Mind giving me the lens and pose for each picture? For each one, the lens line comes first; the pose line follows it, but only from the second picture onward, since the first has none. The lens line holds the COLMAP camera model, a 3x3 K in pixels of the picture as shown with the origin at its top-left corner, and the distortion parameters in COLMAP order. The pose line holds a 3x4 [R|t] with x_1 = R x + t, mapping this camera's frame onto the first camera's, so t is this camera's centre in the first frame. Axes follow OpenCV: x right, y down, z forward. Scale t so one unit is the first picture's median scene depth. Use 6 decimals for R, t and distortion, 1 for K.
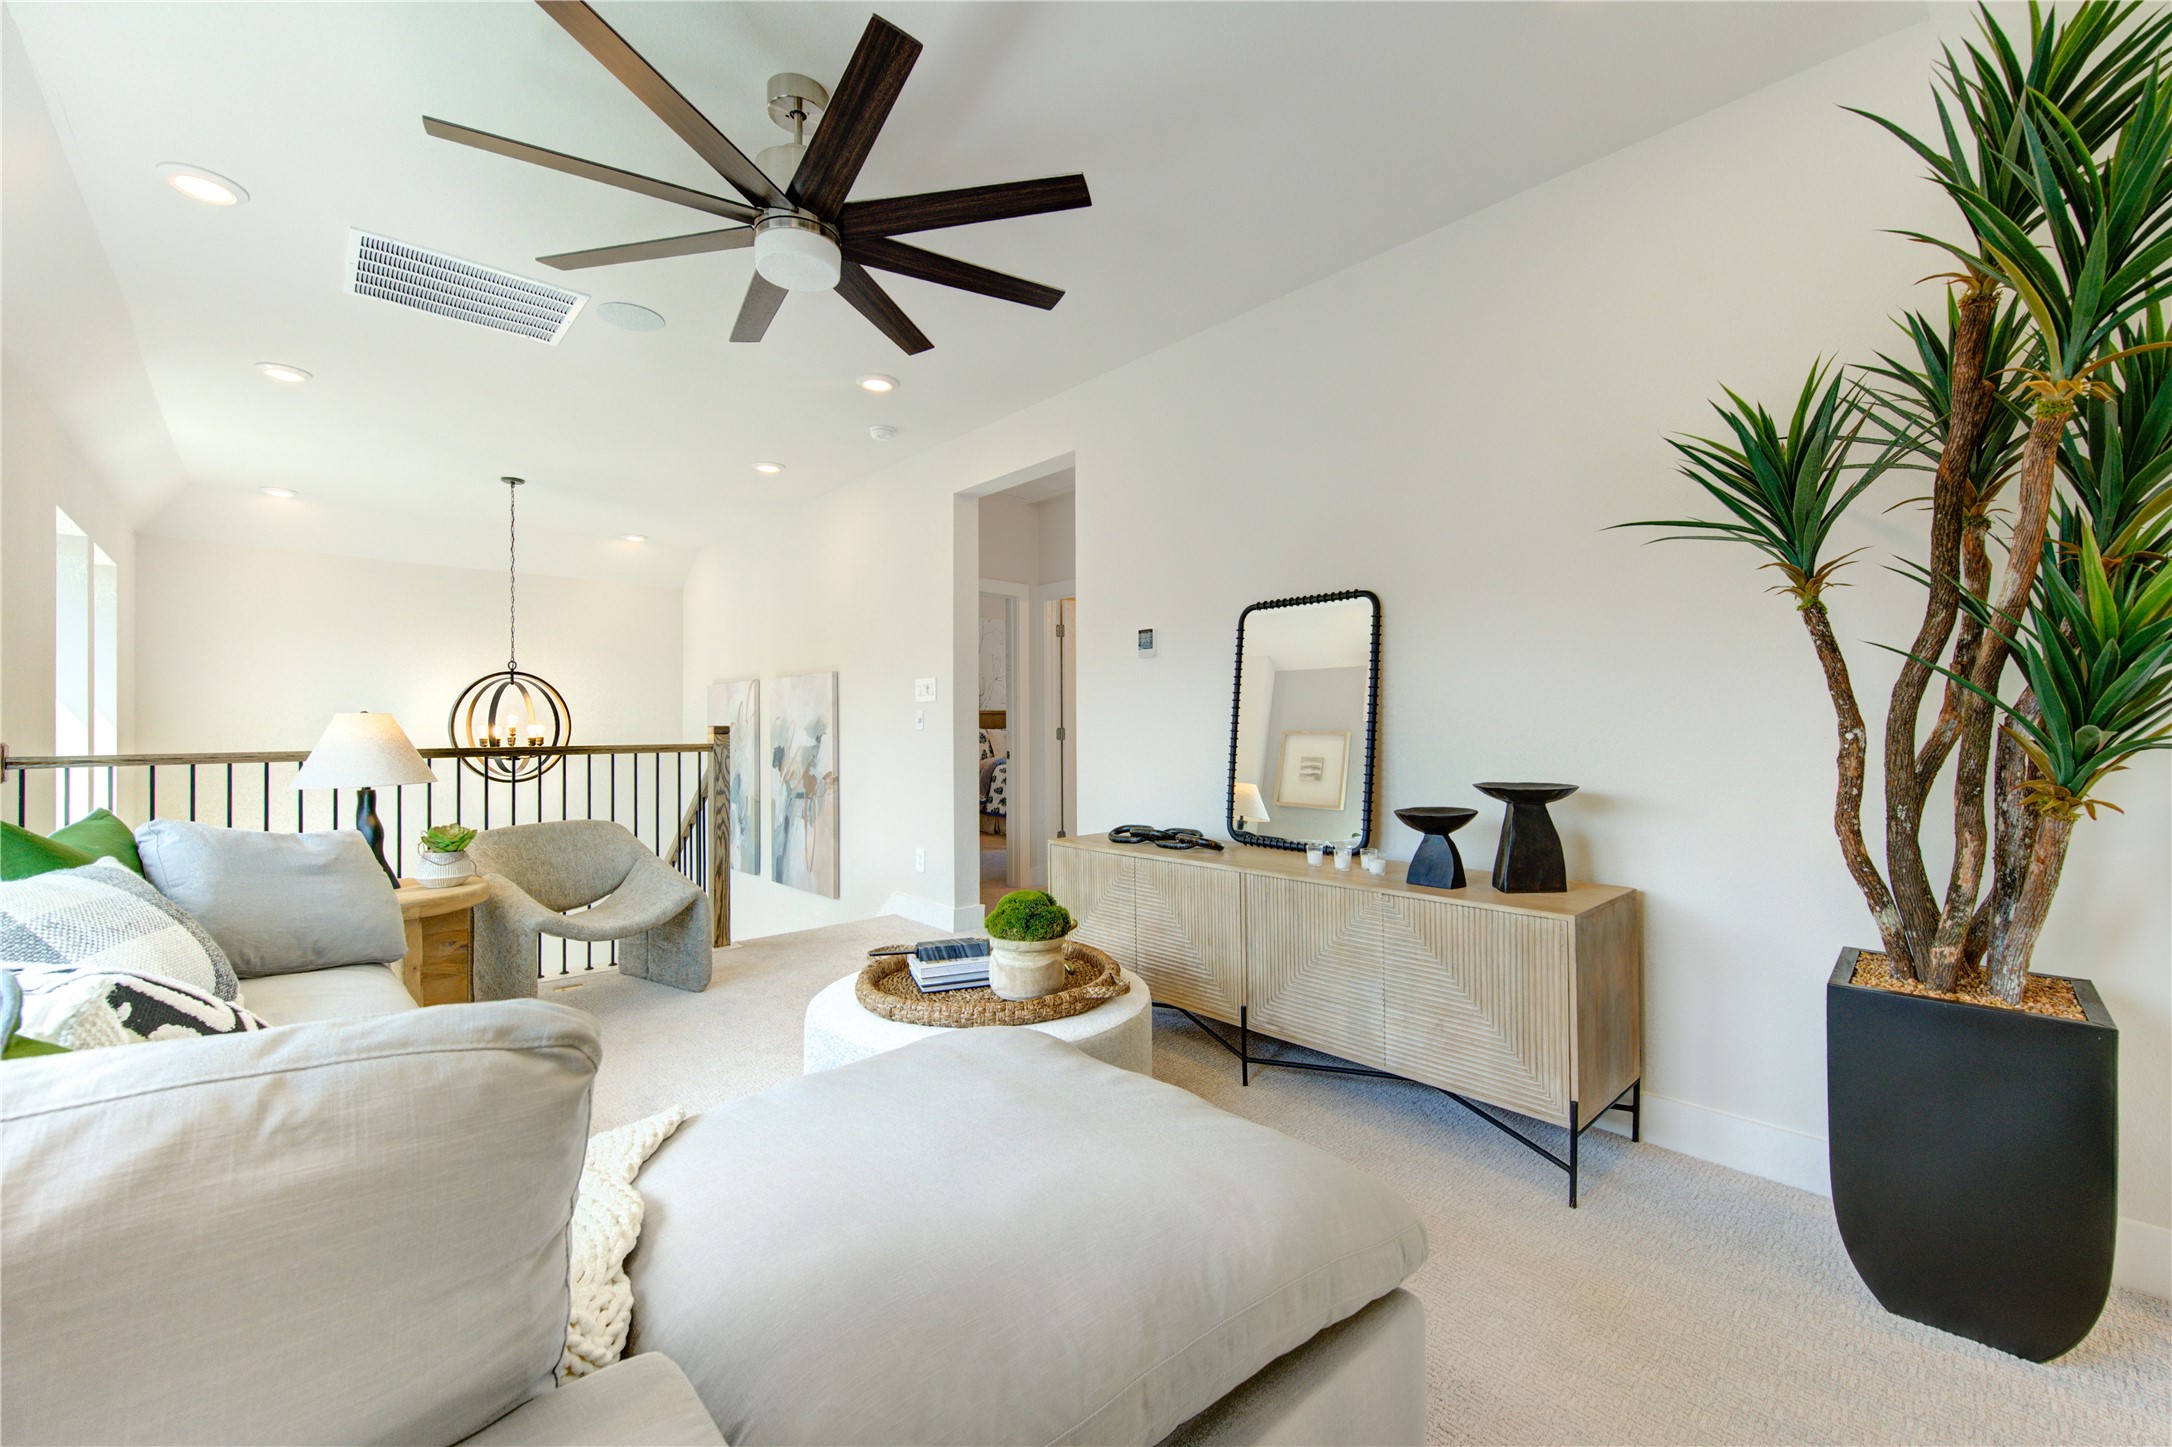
lens RADIAL K [[872.2, 0, 1080.6], [0, 872.2, 729.3], [0, 0, 1]] dist [0.000038, 0.000001]
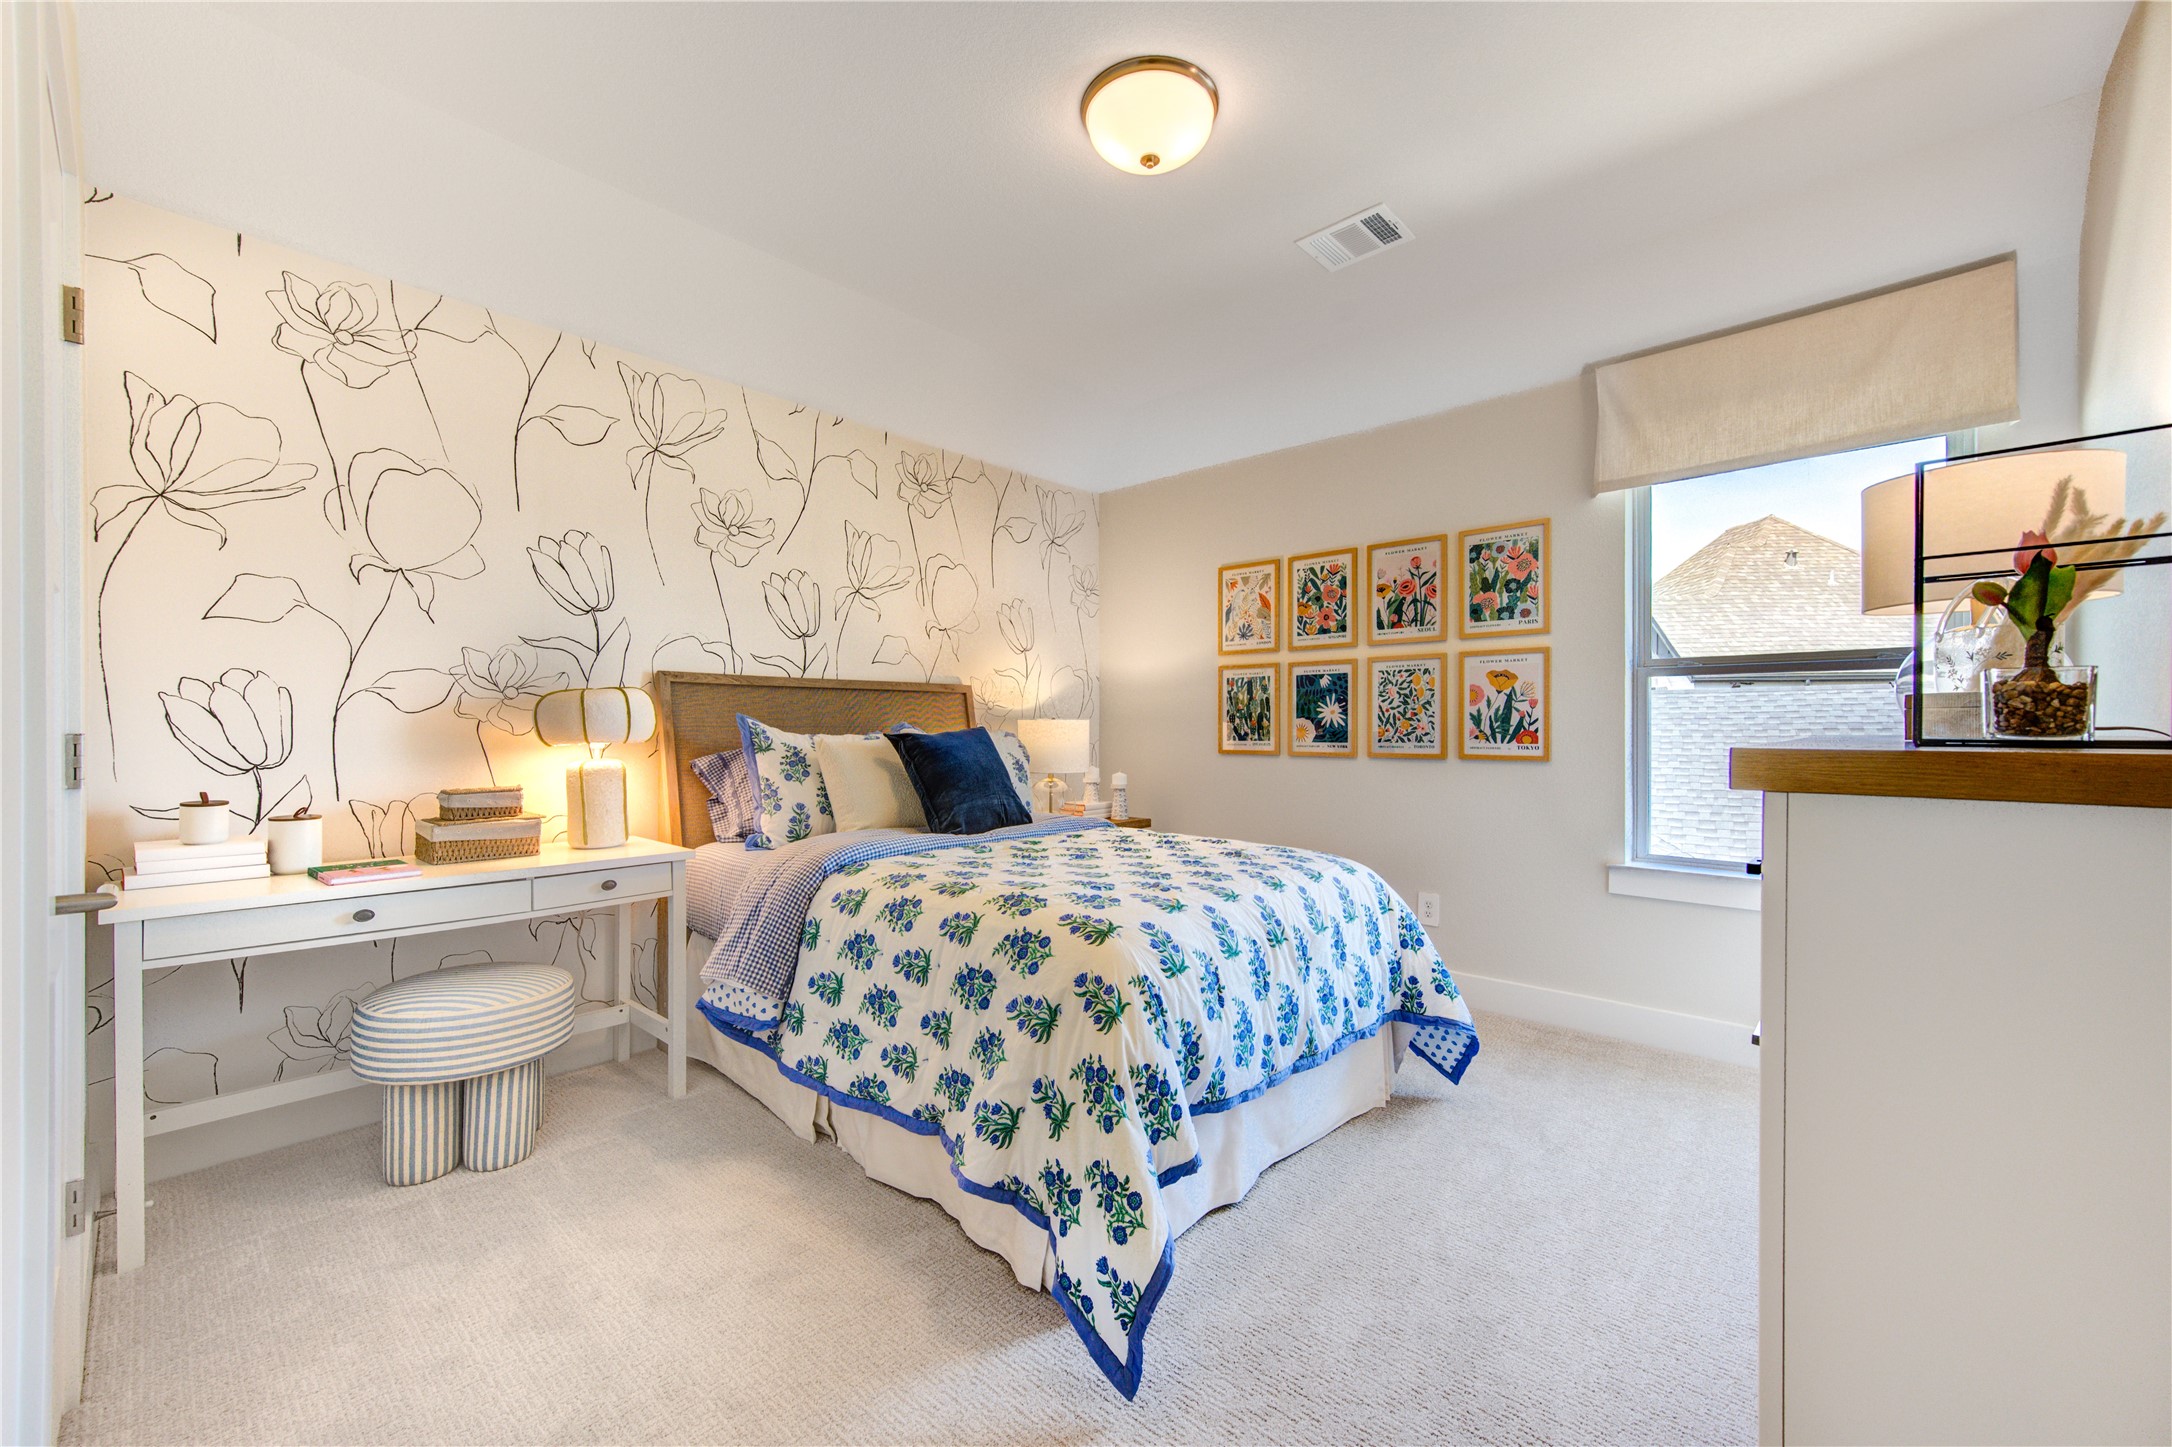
lens RADIAL K [[872.2, 0, 1088.5], [0, 872.2, 724.8], [0, 0, 1]] dist [0.000038, 0.000001]
pose [[0.994125, 0.002670, 0.108206, -0.047056], [-0.002909, 0.999994, 0.002057, -0.004527], [-0.108200, -0.002360, 0.994126, 0.740074]]
